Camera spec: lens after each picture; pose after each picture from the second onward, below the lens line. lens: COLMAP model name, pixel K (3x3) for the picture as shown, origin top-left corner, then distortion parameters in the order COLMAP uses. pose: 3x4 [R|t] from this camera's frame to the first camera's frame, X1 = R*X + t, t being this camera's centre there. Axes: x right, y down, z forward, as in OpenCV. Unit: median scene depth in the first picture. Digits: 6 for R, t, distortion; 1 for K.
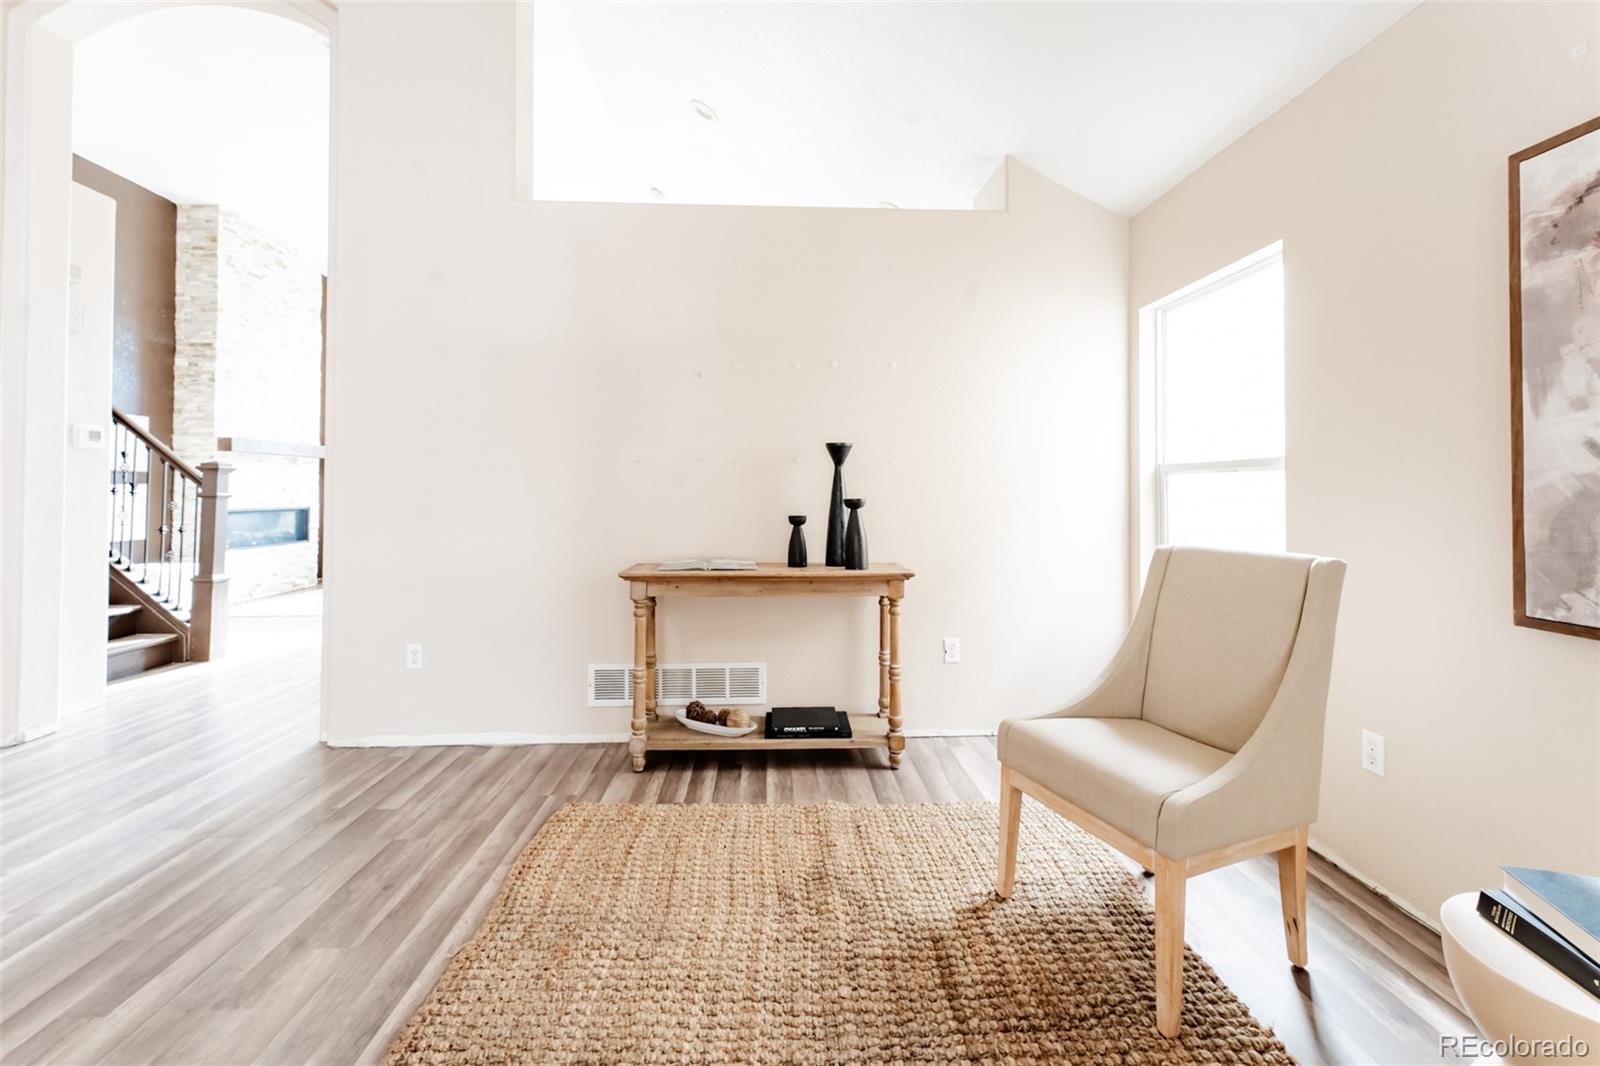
lens RADIAL K [[677.5, 0, 797.4], [0, 677.5, 478.8], [0, 0, 1]] dist [-0.001048, -0.000141]
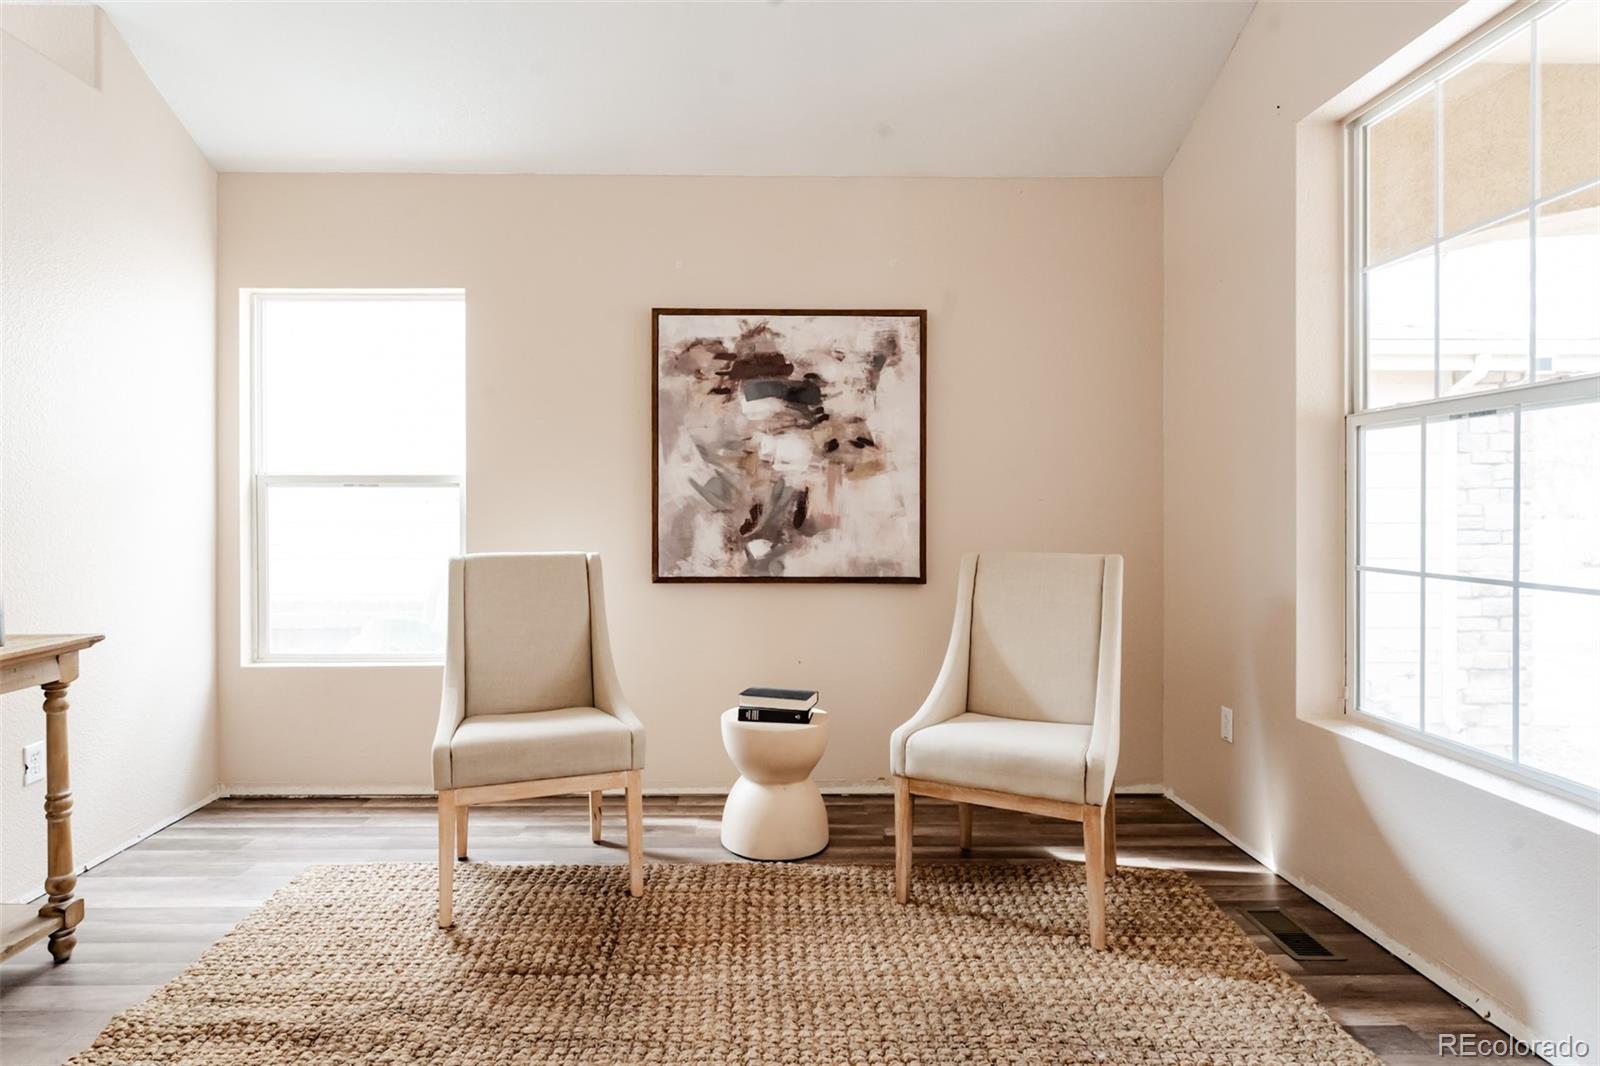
lens RADIAL K [[860.0, 0, 779.8], [0, 860.0, 514.2], [0, 0, 1]] dist [0.001176, -0.000836]
pose [[0.027784, -0.009726, 0.999567, -1.112658], [-0.016950, 0.999804, 0.010200, 0.012856], [-0.999470, -0.017226, 0.027614, 0.620284]]
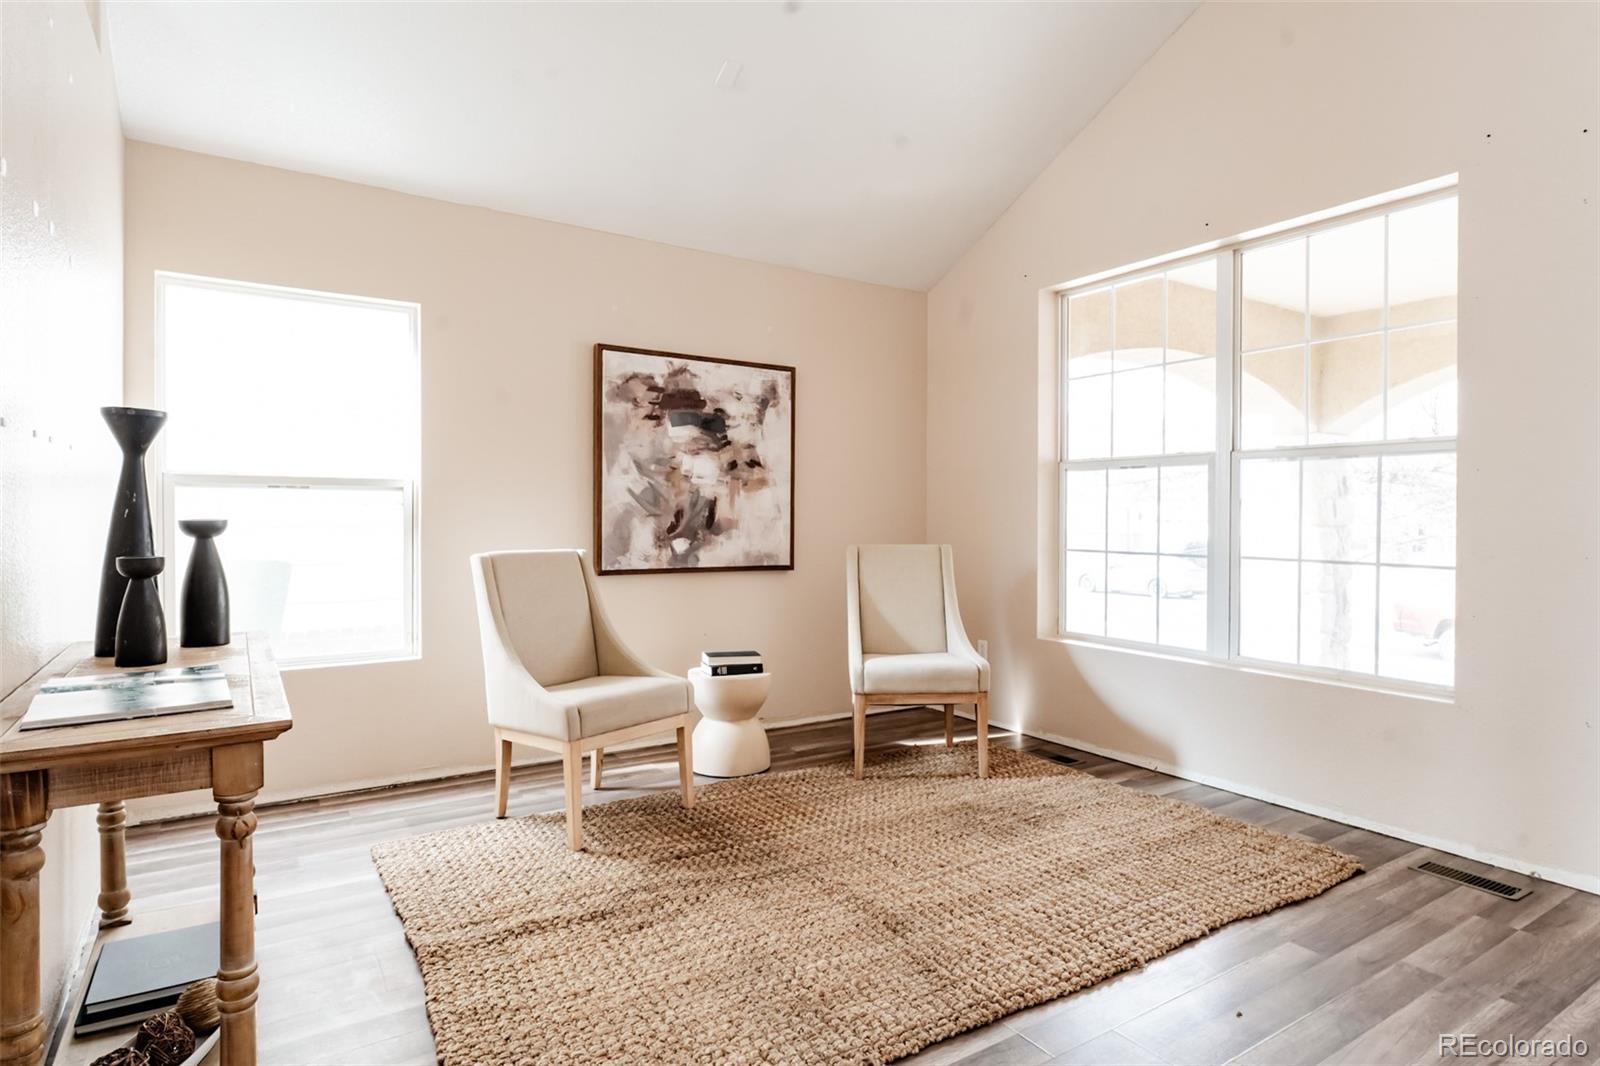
lens RADIAL K [[843.7, 0, 802.5], [0, 843.7, 523.9], [0, 0, 1]] dist [0.000476, -0.000154]
pose [[-0.501739, -0.014325, 0.864900, -1.442043], [-0.022636, 0.999738, 0.003427, 0.036893], [-0.864723, -0.017858, -0.501932, 1.743196]]
